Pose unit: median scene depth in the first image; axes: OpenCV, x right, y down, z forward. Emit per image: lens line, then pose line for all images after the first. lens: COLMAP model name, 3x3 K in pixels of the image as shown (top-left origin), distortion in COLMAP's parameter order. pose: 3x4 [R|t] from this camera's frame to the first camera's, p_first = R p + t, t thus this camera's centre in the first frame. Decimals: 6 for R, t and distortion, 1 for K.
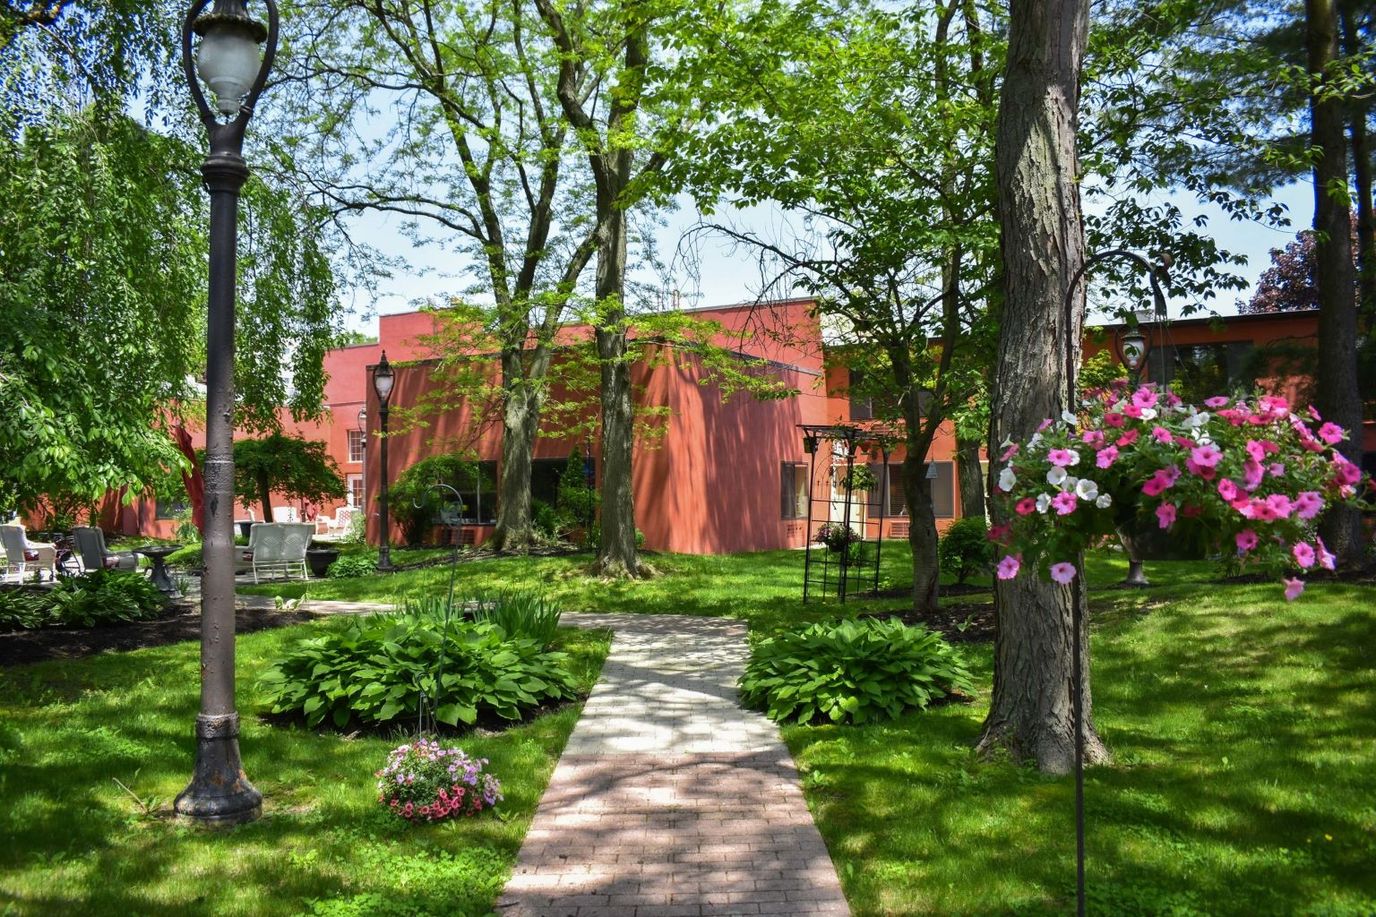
lens RADIAL K [[1010.1, 0, 691.8], [0, 1010.1, 453.9], [0, 0, 1]] dist [0.007499, 0.004670]
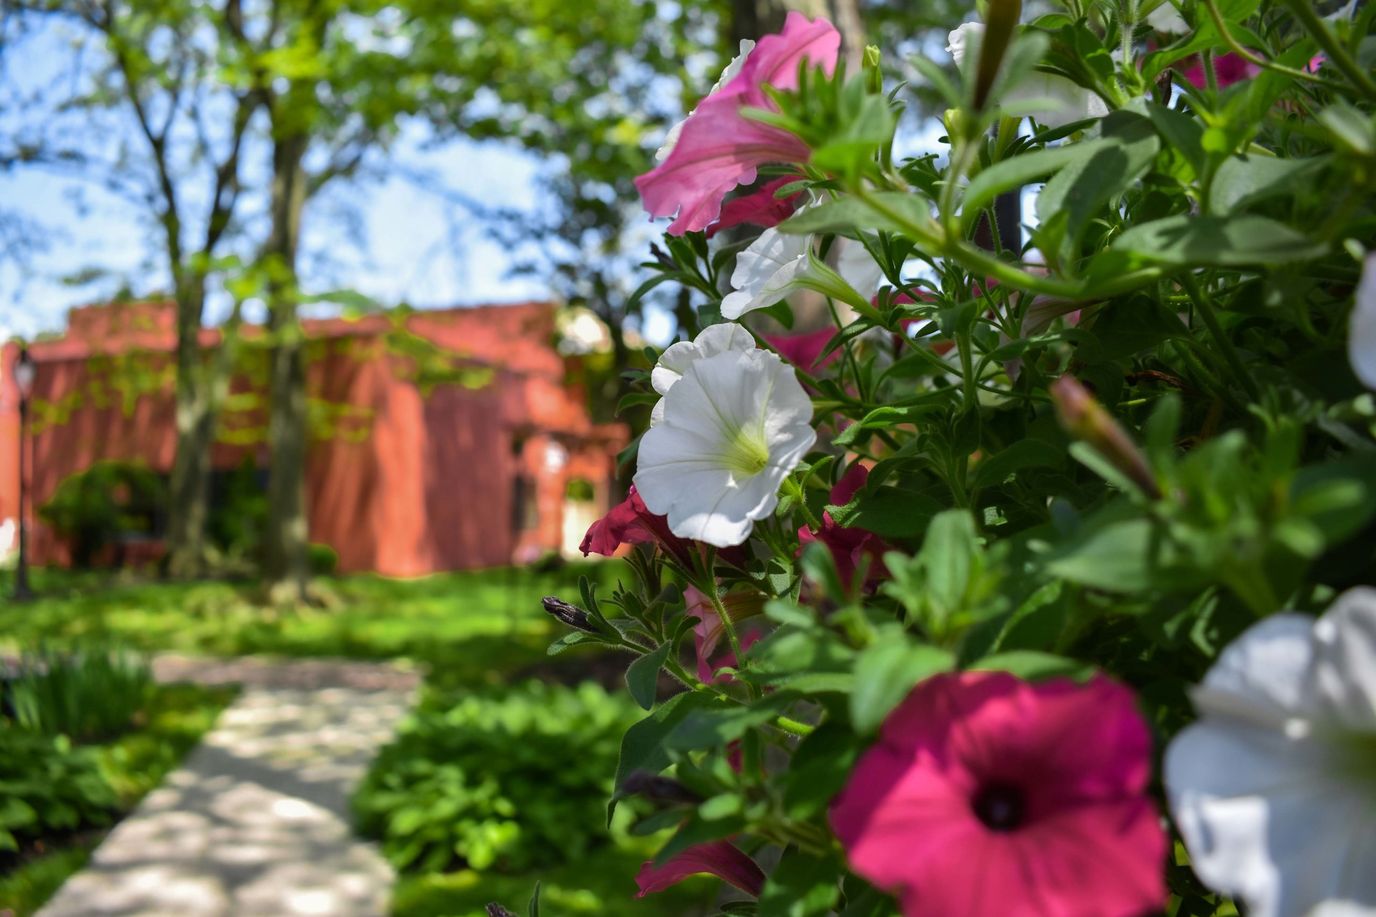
lens RADIAL K [[1010.1, 0, 687.6], [0, 1010.1, 462.4], [0, 0, 1]] dist [0.007499, 0.004670]
pose [[0.969511, 0.007134, 0.244945, 0.038818], [-0.006575, 0.999974, -0.003097, 0.004002], [-0.244960, 0.001392, 0.969532, 0.124102]]
